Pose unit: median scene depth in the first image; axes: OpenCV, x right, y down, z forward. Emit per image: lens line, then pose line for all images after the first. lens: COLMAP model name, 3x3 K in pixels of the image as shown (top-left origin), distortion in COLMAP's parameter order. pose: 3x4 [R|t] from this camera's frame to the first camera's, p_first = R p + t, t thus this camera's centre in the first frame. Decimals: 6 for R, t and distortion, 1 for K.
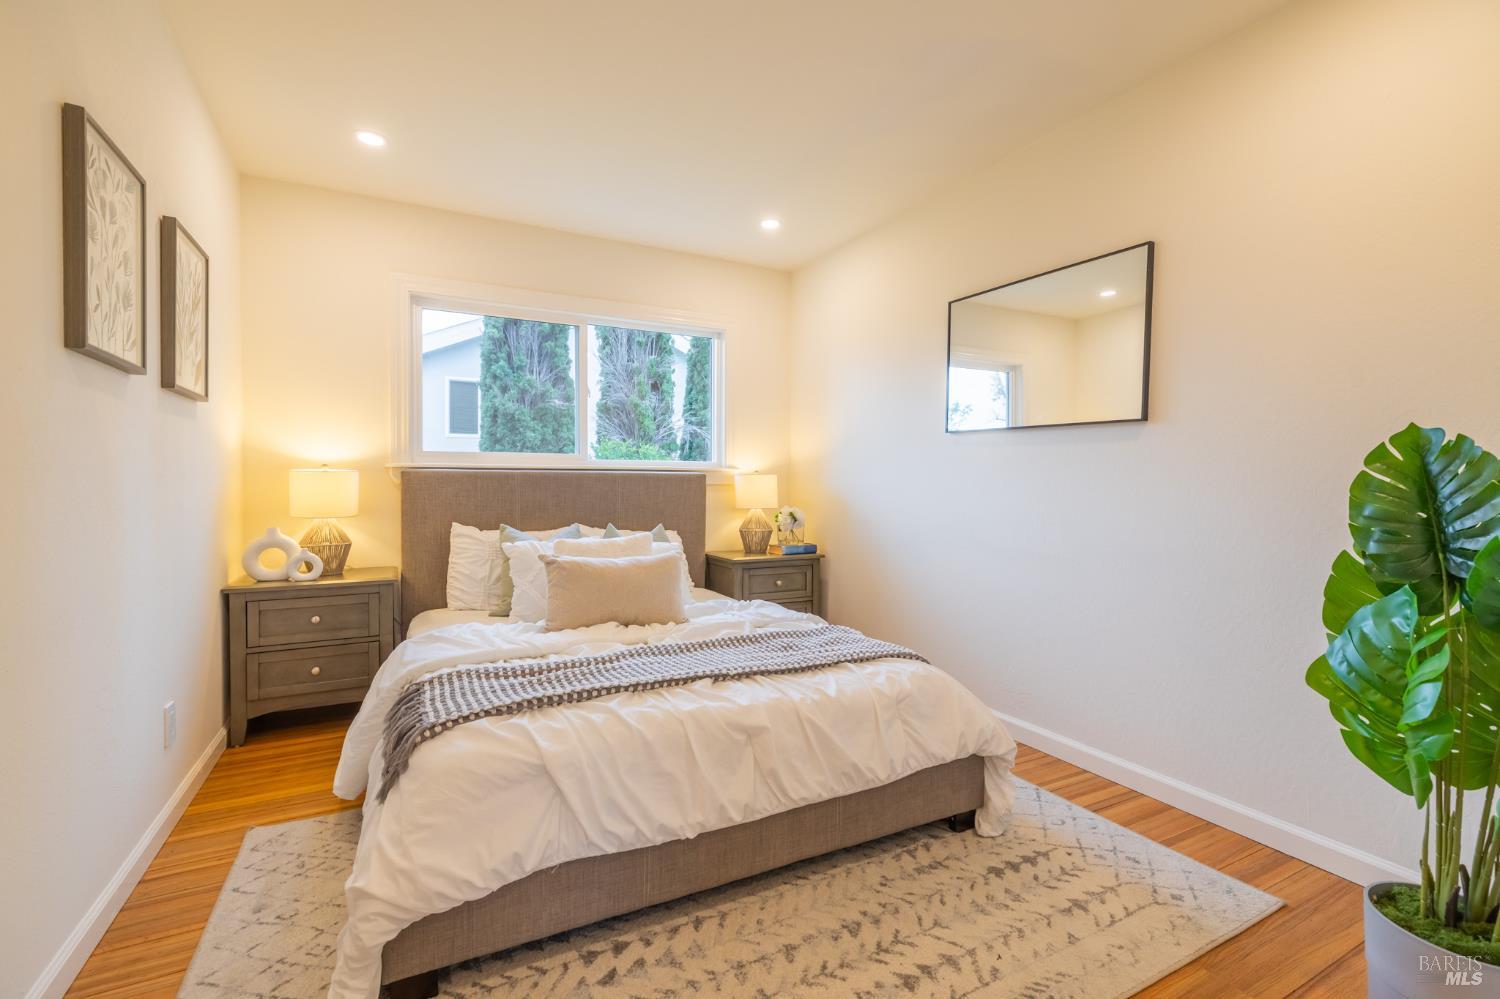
lens RADIAL K [[639.7, 0, 752.9], [0, 639.7, 501.8], [0, 0, 1]] dist [0.003066, -0.000233]
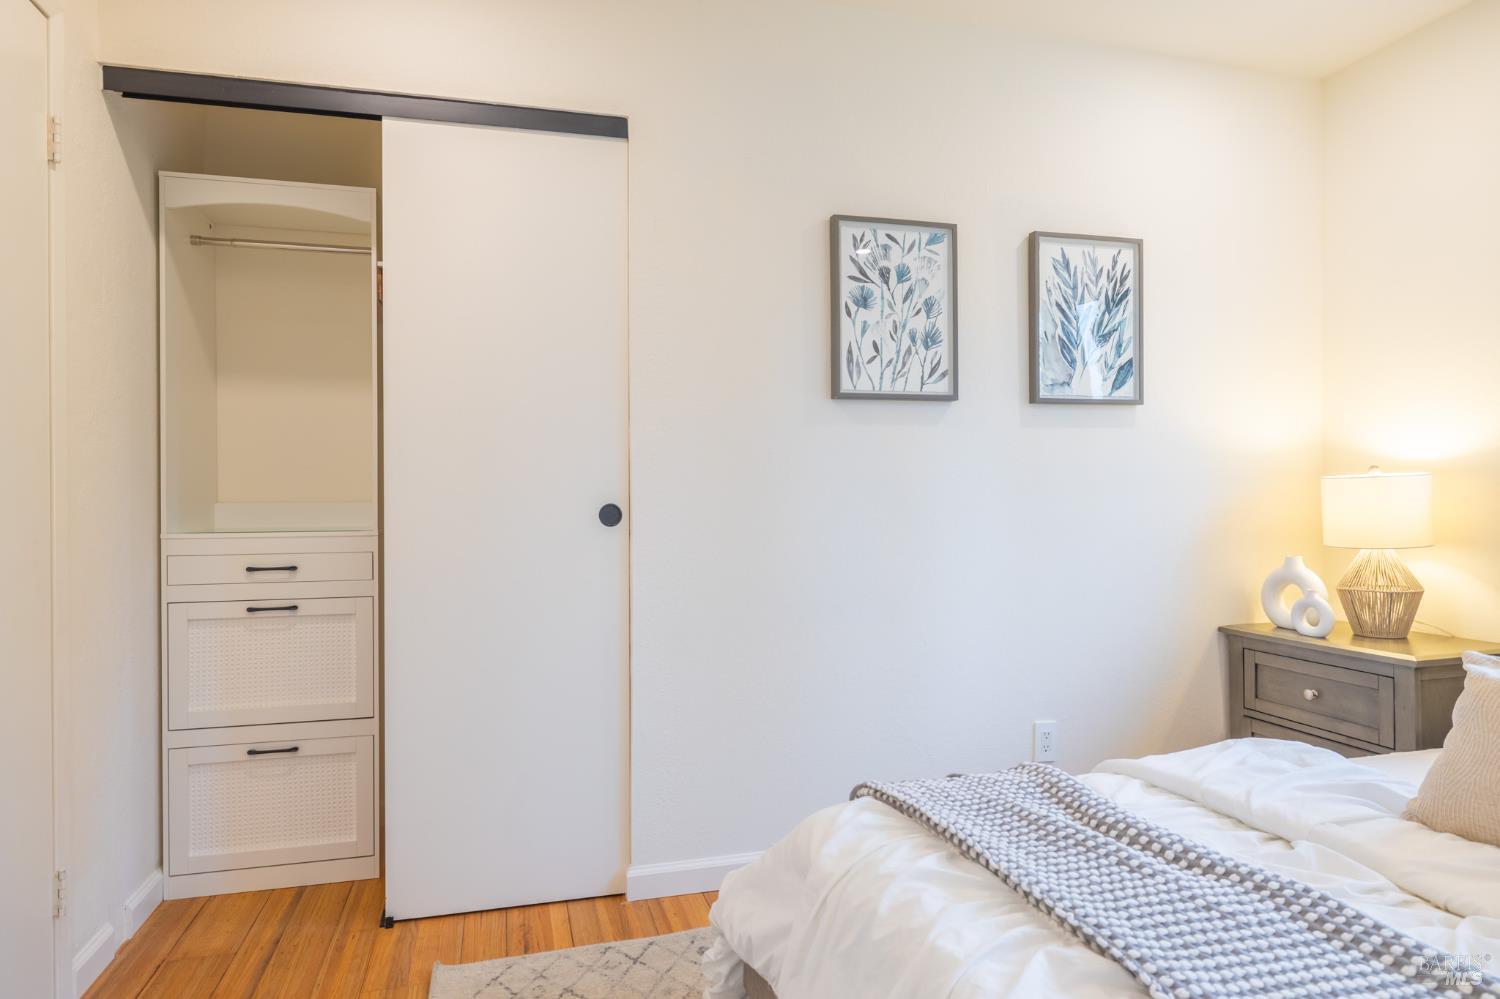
lens RADIAL K [[898.4, 0, 750.0], [0, 898.4, 499.5], [0, 0, 1]] dist [-0.000488, -0.000093]
pose [[-0.227597, -0.001214, -0.973755, 0.398245], [-0.017902, 0.999835, 0.002938, -0.016668], [0.973591, 0.018101, -0.227581, 0.646119]]
